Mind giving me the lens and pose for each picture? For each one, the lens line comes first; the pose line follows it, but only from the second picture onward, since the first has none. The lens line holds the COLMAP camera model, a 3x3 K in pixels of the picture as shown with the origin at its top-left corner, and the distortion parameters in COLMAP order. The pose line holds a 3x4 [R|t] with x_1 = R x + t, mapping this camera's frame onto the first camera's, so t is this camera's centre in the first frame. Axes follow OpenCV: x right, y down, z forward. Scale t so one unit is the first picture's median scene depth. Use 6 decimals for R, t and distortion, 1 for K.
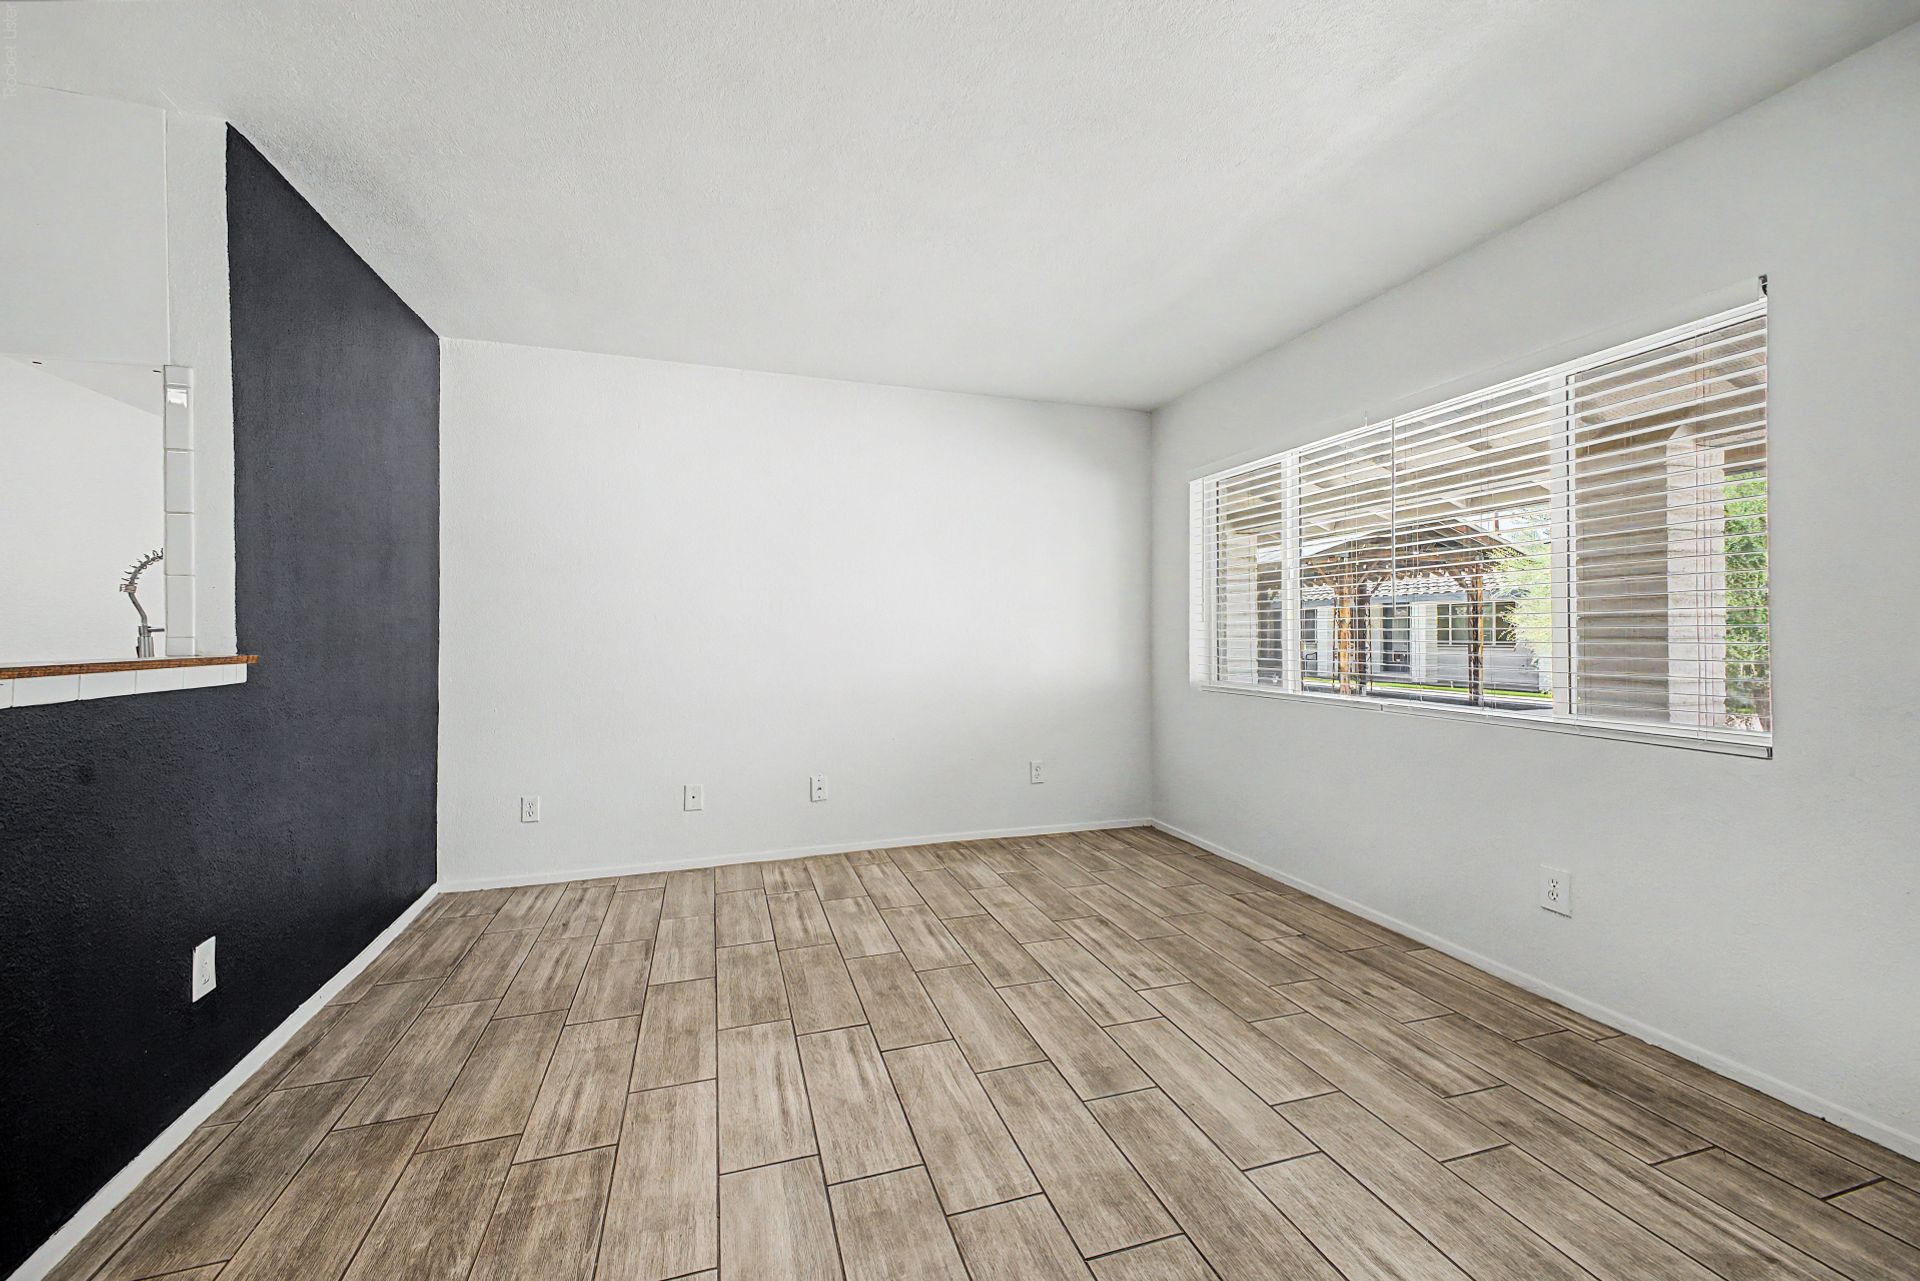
lens RADIAL K [[781.9, 0, 967.8], [0, 781.9, 625.5], [0, 0, 1]] dist [0.030659, -0.006333]
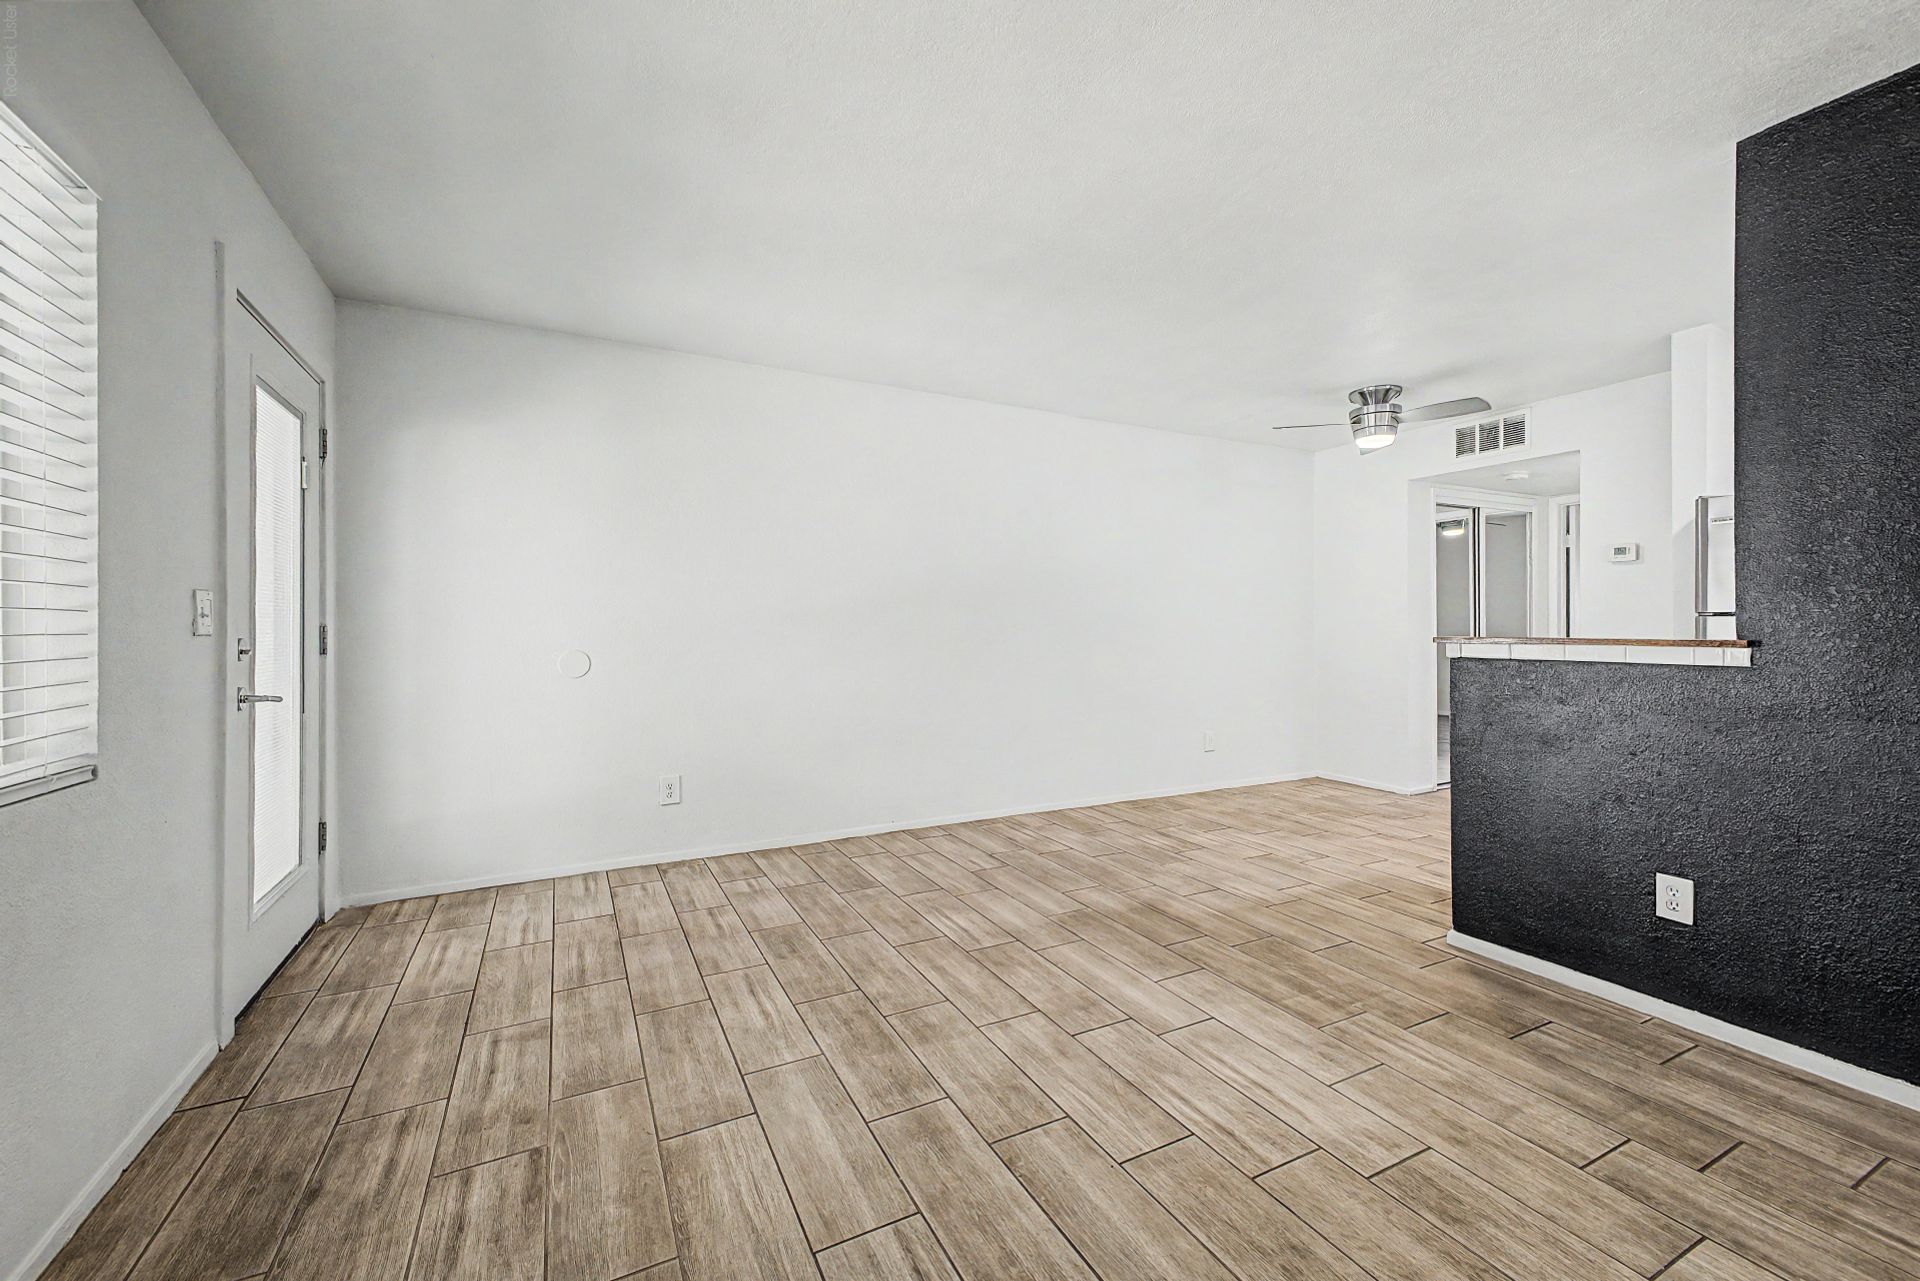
lens RADIAL K [[767.7, 0, 965.3], [0, 767.7, 630.7], [0, 0, 1]] dist [0.030898, -0.009742]
pose [[-0.986881, 0.003871, -0.161404, 0.225626], [0.004979, 0.999967, -0.006457, 0.023195], [0.161374, -0.007176, -0.986867, 1.586184]]
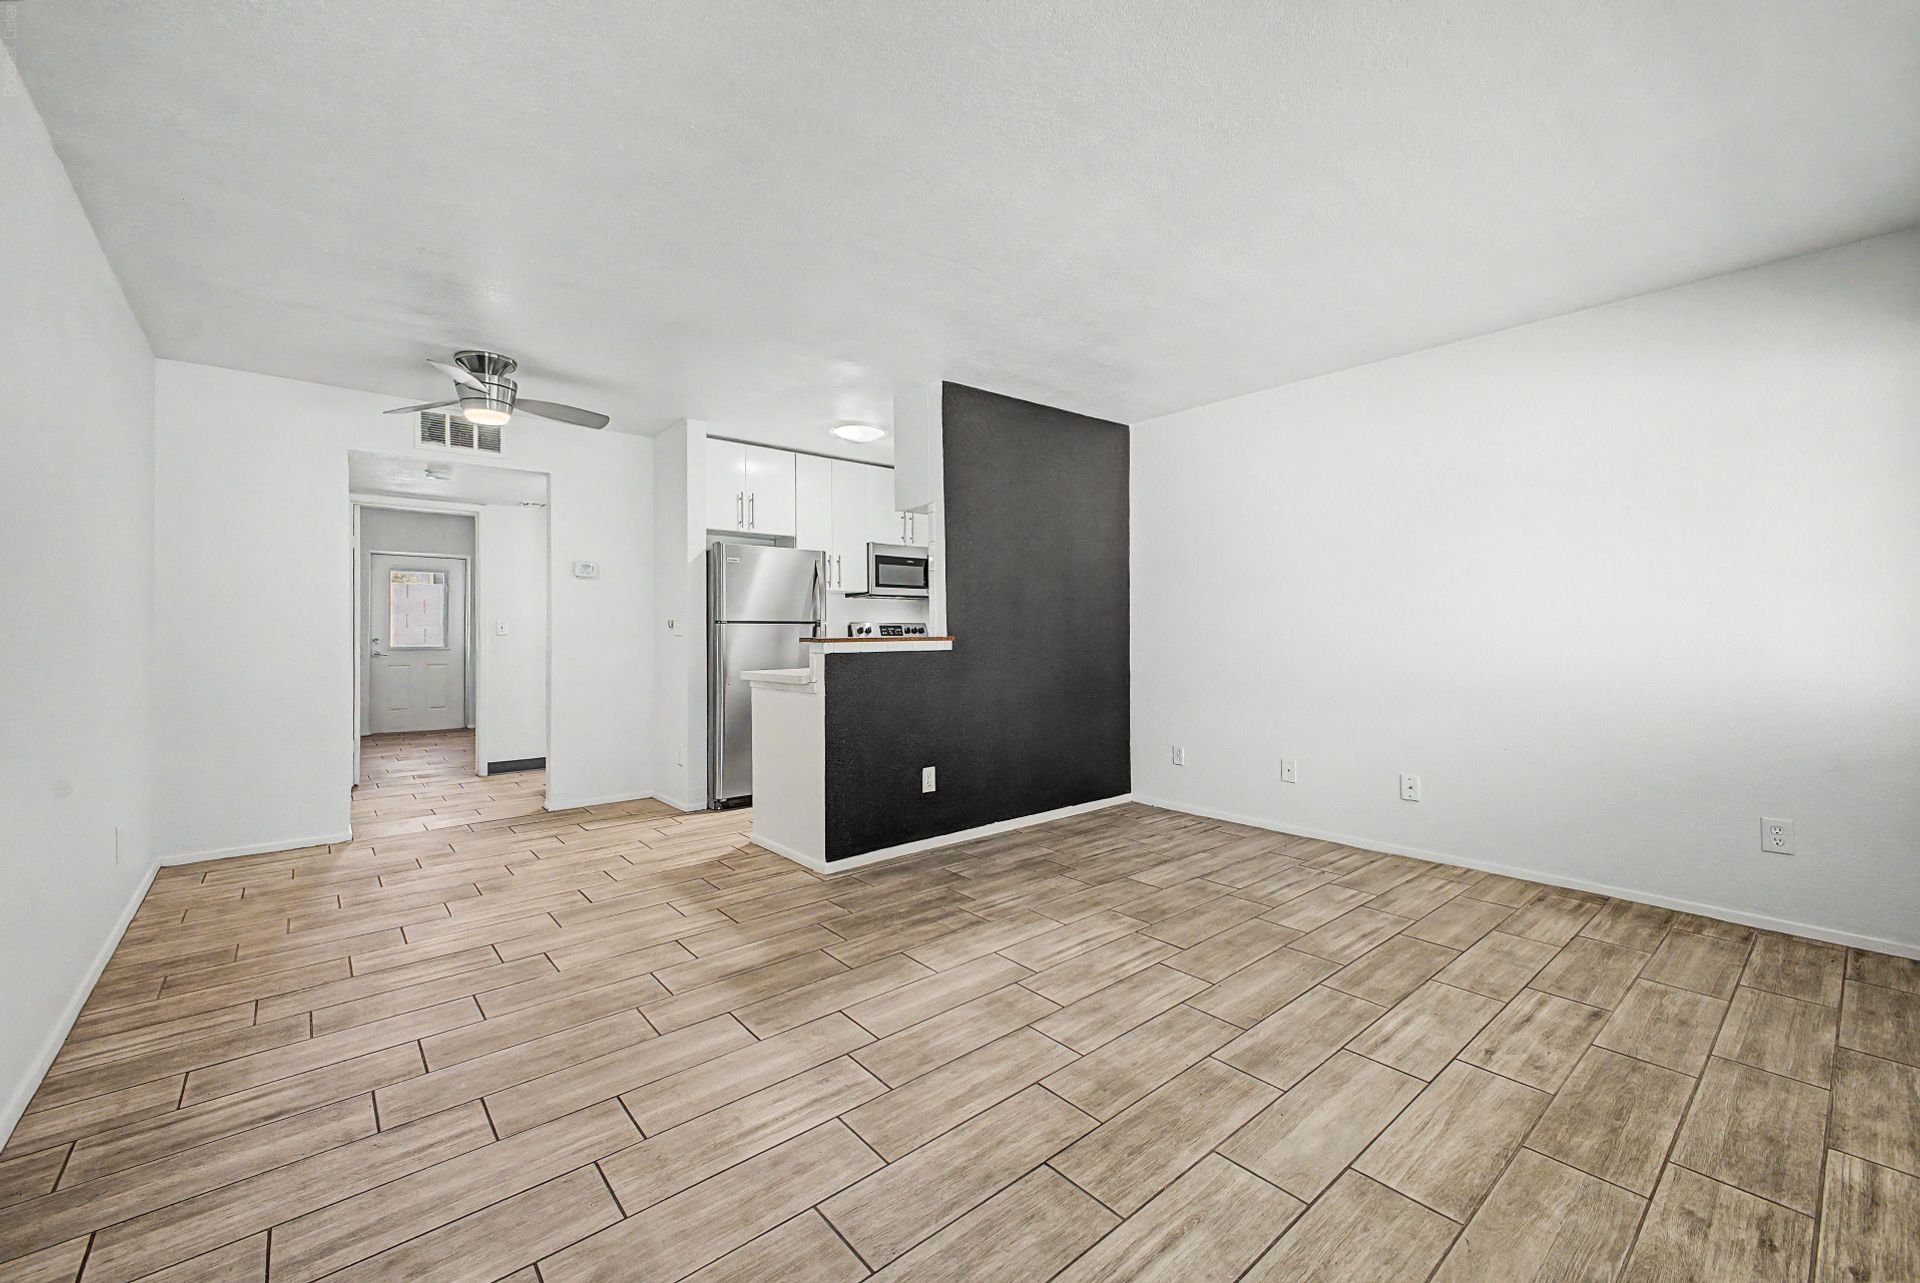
lens RADIAL K [[774.3, 0, 959.8], [0, 774.3, 621.6], [0, 0, 1]] dist [0.028933, -0.009325]
pose [[0.376756, -0.010038, -0.926258, 0.820287], [0.012659, 0.999904, -0.005687, 0.009489], [0.926226, -0.009583, 0.376847, 0.233118]]
